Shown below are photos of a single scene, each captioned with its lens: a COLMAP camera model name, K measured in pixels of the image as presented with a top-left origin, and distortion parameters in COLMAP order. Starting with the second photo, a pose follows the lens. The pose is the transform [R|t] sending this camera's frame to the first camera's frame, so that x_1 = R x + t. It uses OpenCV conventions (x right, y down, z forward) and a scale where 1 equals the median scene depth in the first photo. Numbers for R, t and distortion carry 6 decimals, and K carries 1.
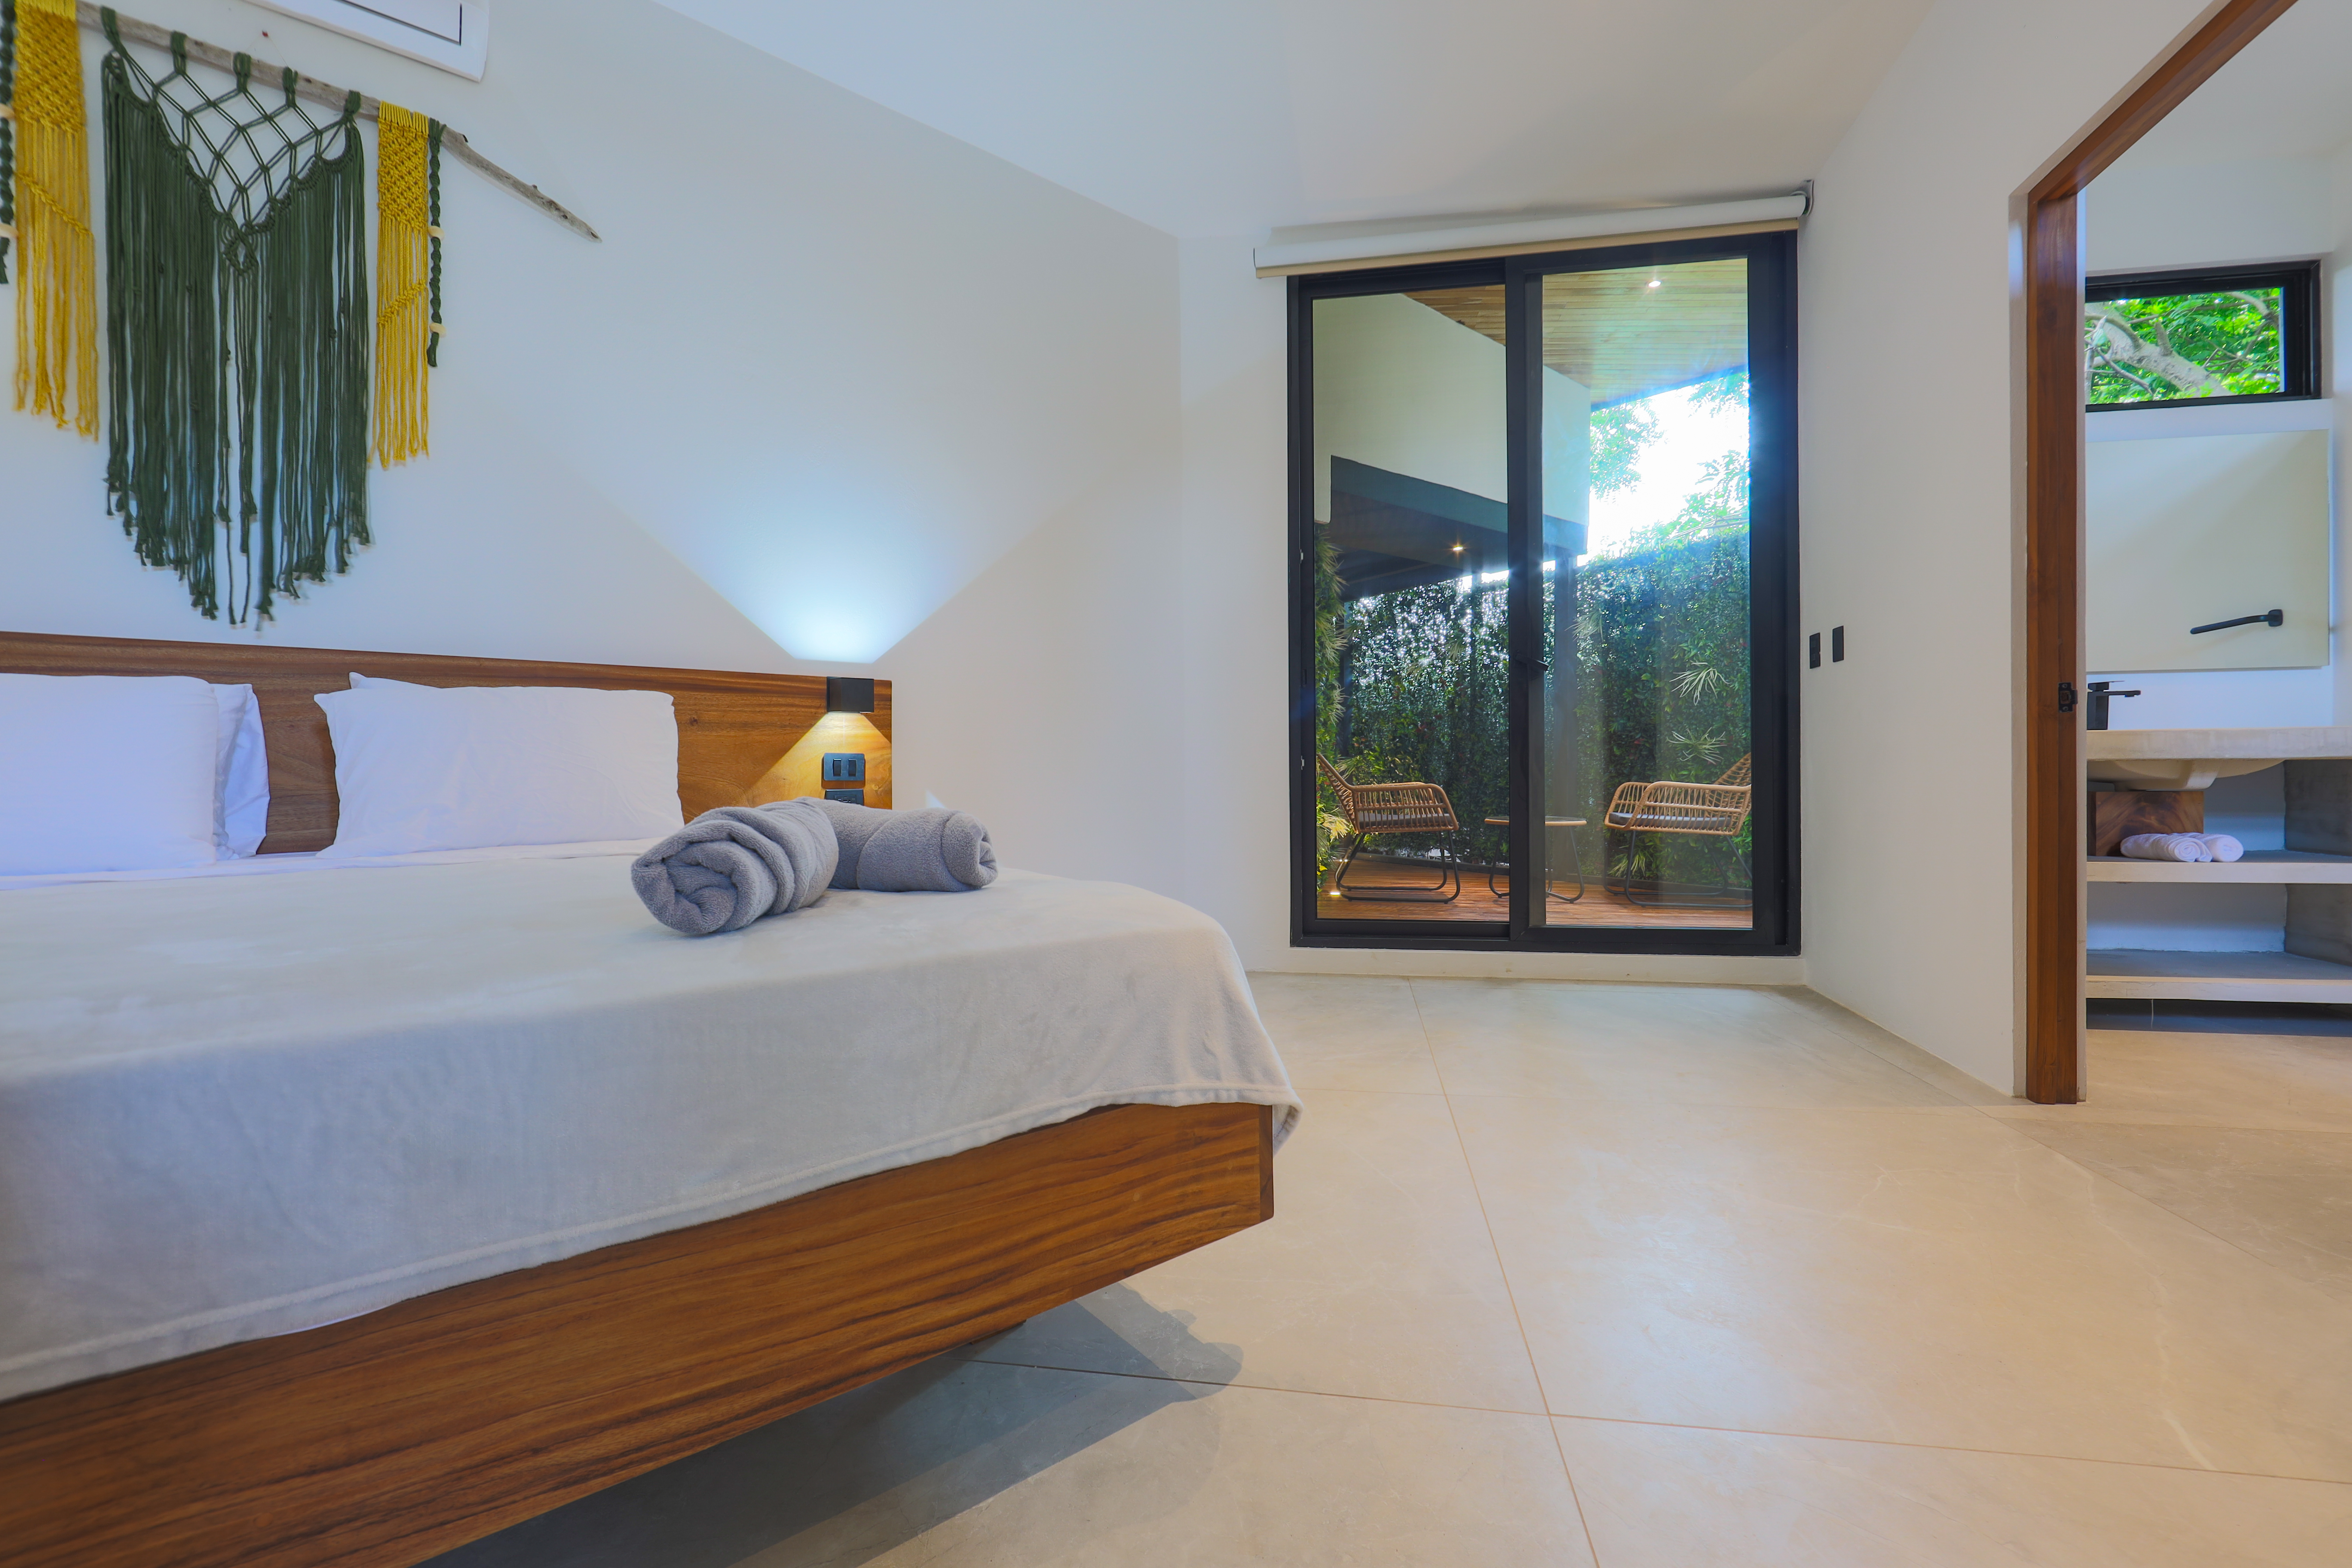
lens RADIAL K [[984.1, 0, 1186.3], [0, 984.1, 782.1], [0, 0, 1]] dist [-0.000350, -0.000228]
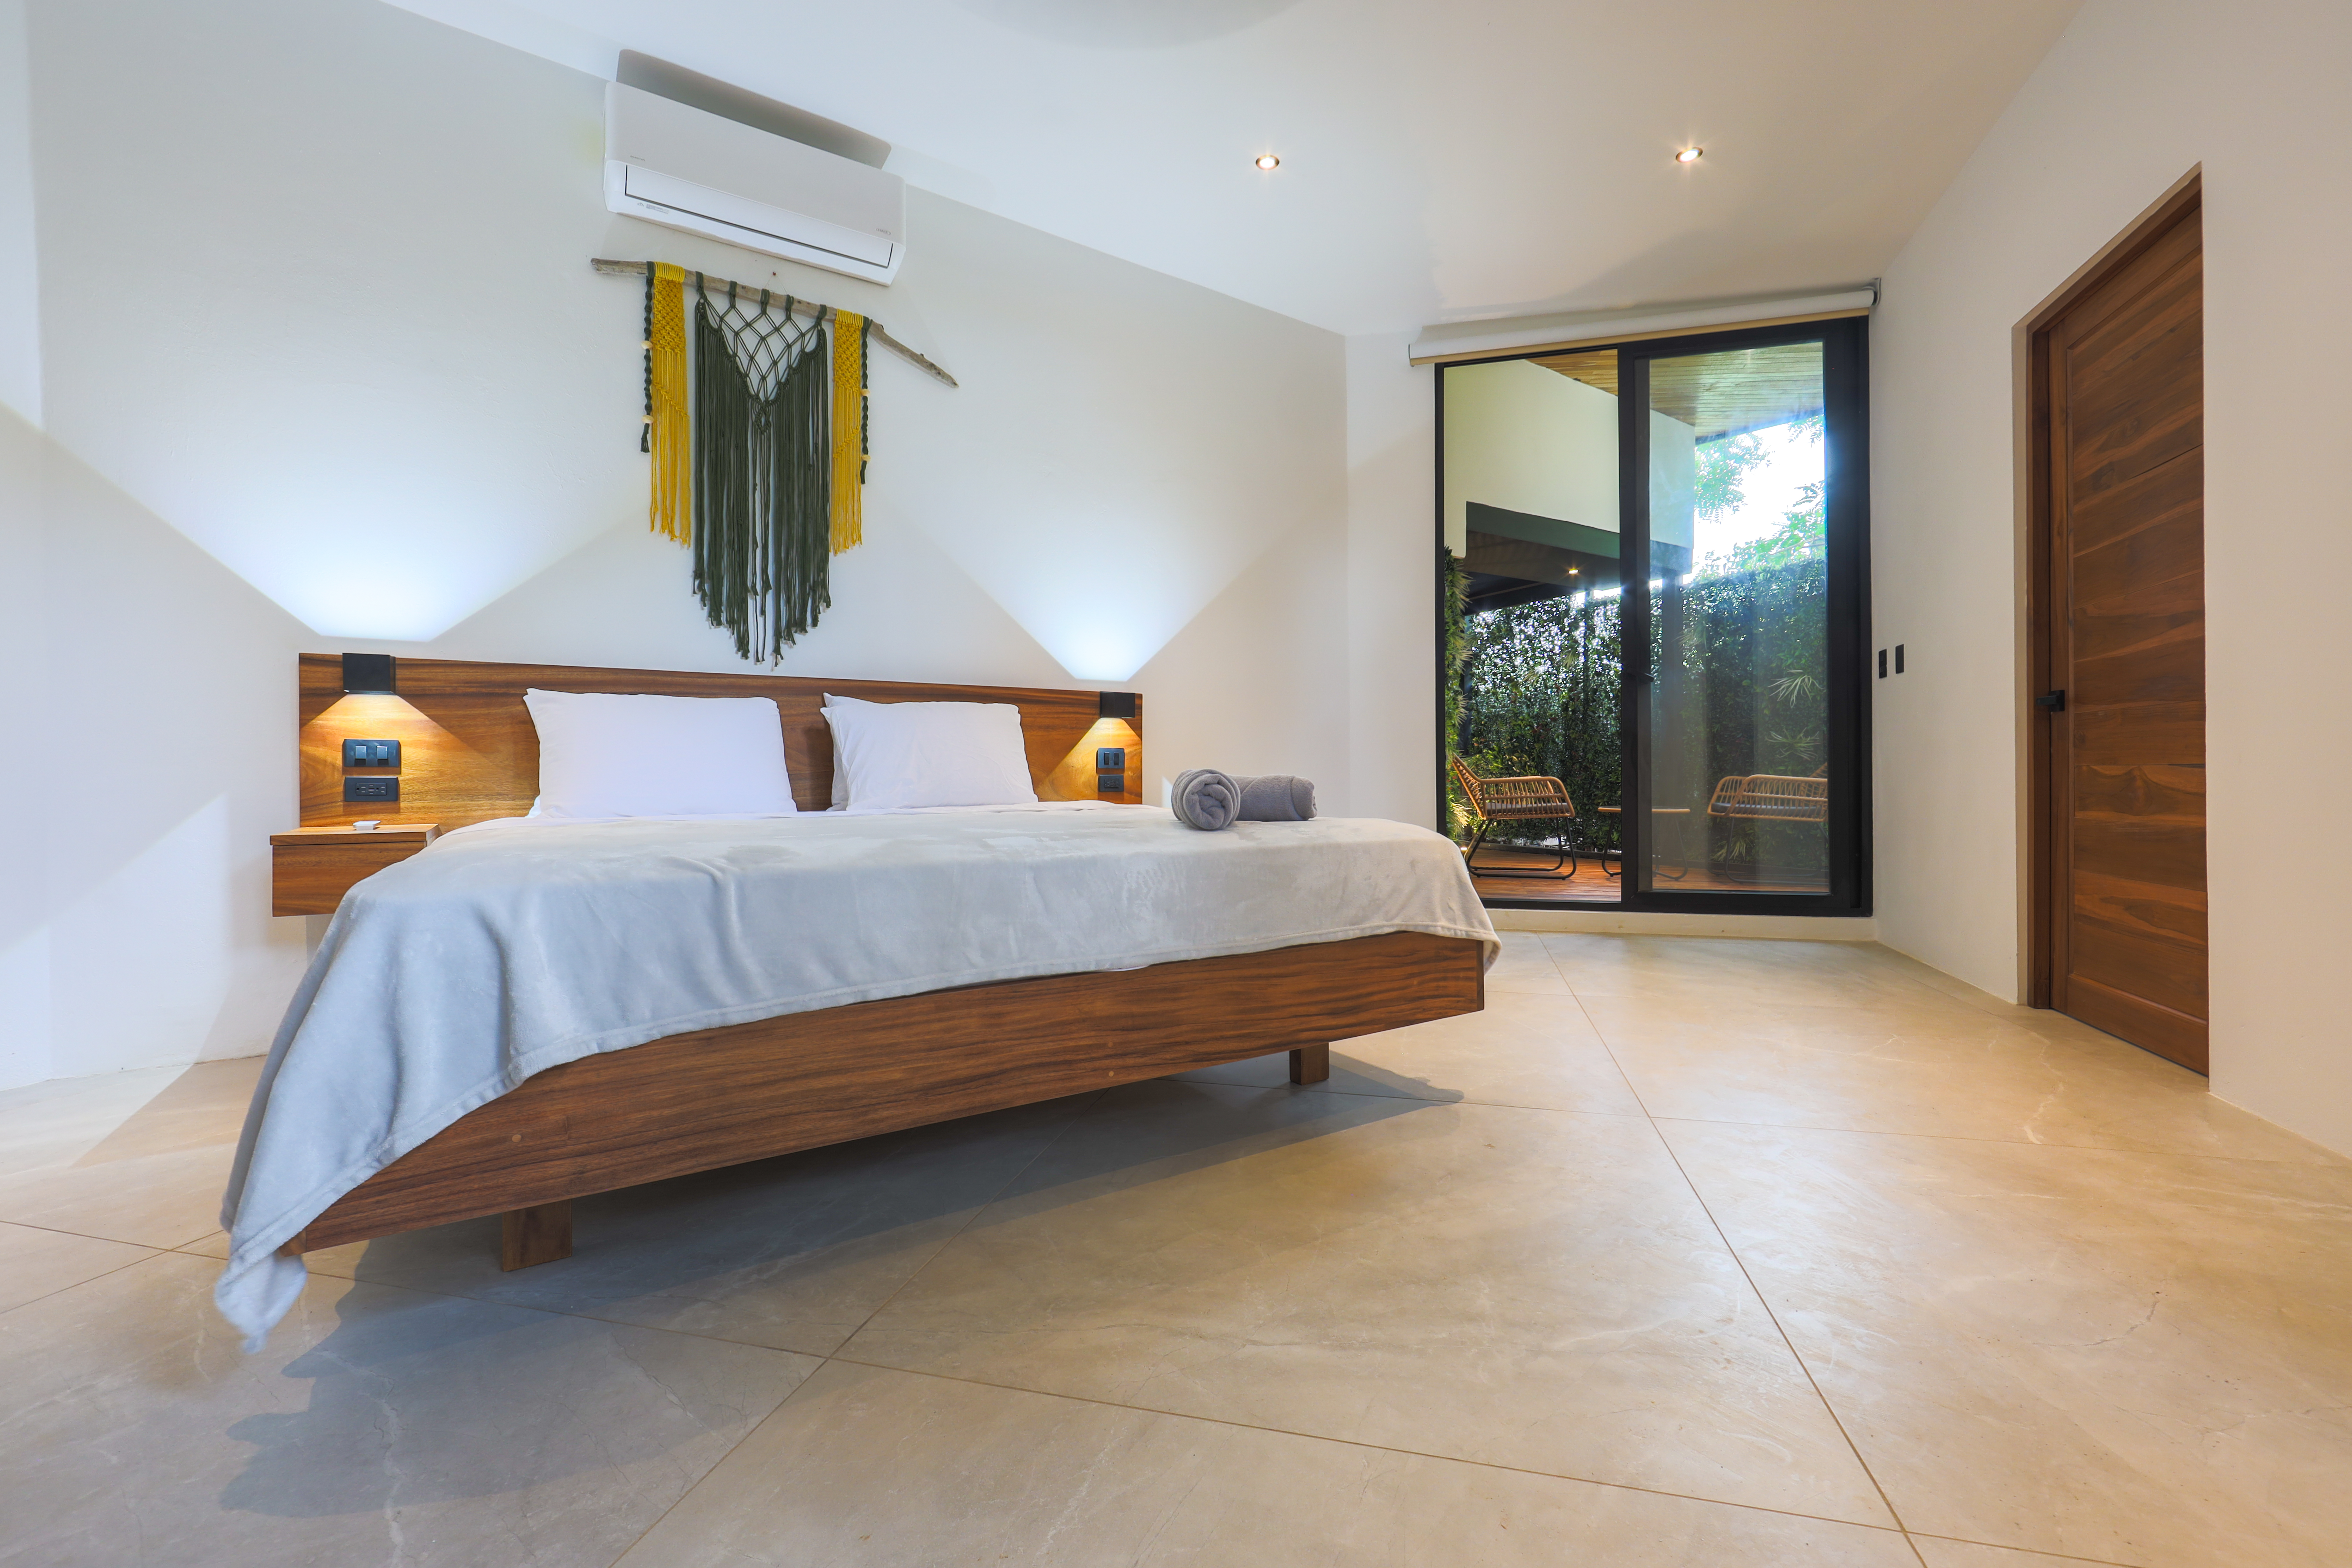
lens RADIAL K [[995.0, 0, 1180.2], [0, 995.0, 780.1], [0, 0, 1]] dist [-0.000796, 0.000061]
pose [[0.995344, 0.002314, -0.096362, -0.125488], [-0.002812, 0.999983, -0.005036, 0.022054], [0.096349, 0.005284, 0.995334, -0.362272]]
